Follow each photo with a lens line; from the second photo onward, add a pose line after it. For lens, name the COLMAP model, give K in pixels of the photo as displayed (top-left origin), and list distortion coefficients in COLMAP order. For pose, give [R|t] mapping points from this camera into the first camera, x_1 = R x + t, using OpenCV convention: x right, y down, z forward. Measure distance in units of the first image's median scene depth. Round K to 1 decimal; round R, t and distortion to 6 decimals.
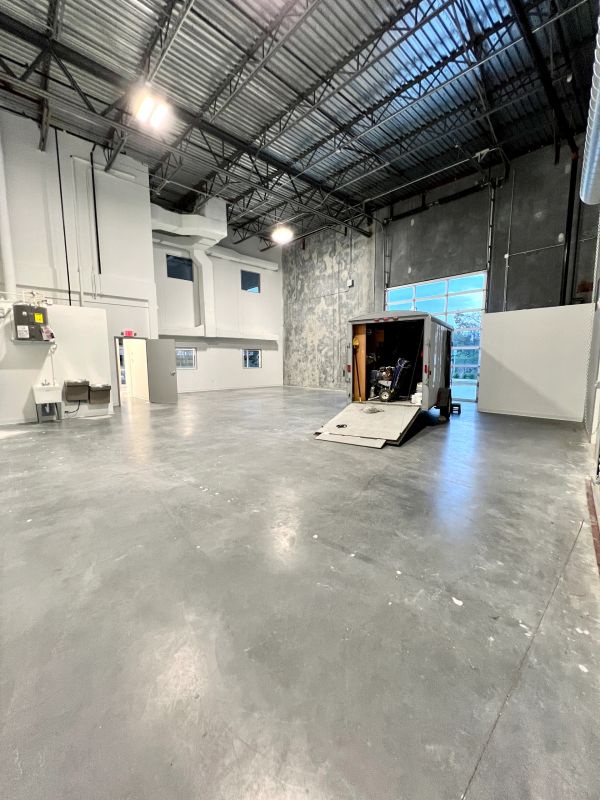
lens RADIAL K [[321.1, 0, 299.4], [0, 321.1, 398.3], [0, 0, 1]] dist [-0.002546, -0.000442]
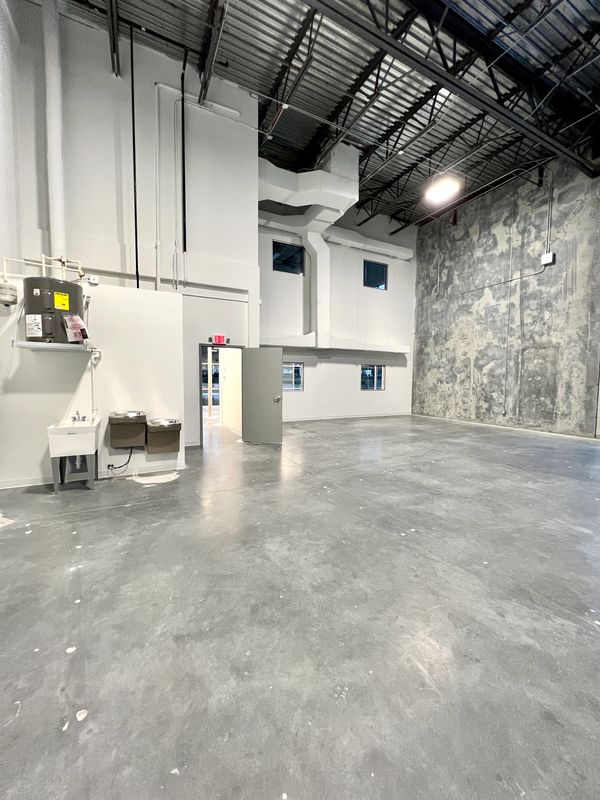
lens RADIAL K [[321.1, 0, 300.7], [0, 321.1, 397.7], [0, 0, 1]] dist [-0.002546, -0.000442]
pose [[0.964935, 0.026068, -0.261190, -0.144726], [-0.041341, 0.997730, -0.053152, -0.039336], [0.259212, 0.062086, 0.963823, 0.311317]]
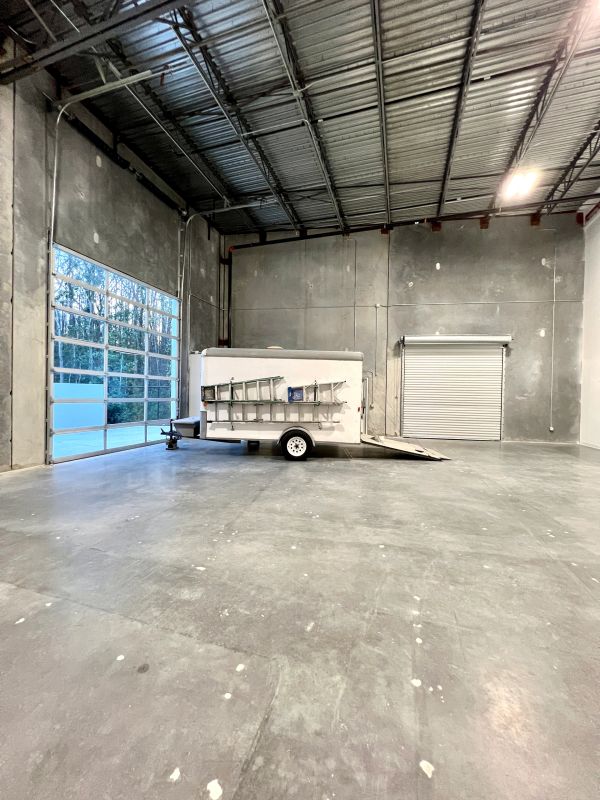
lens RADIAL K [[321.1, 0, 299.4], [0, 321.1, 401.4], [0, 0, 1]] dist [-0.002546, -0.000442]
pose [[-0.503478, -0.022956, 0.863703, -0.315627], [0.087424, 0.993163, 0.077358, -0.107471], [-0.859574, 0.114456, -0.498029, 0.910696]]
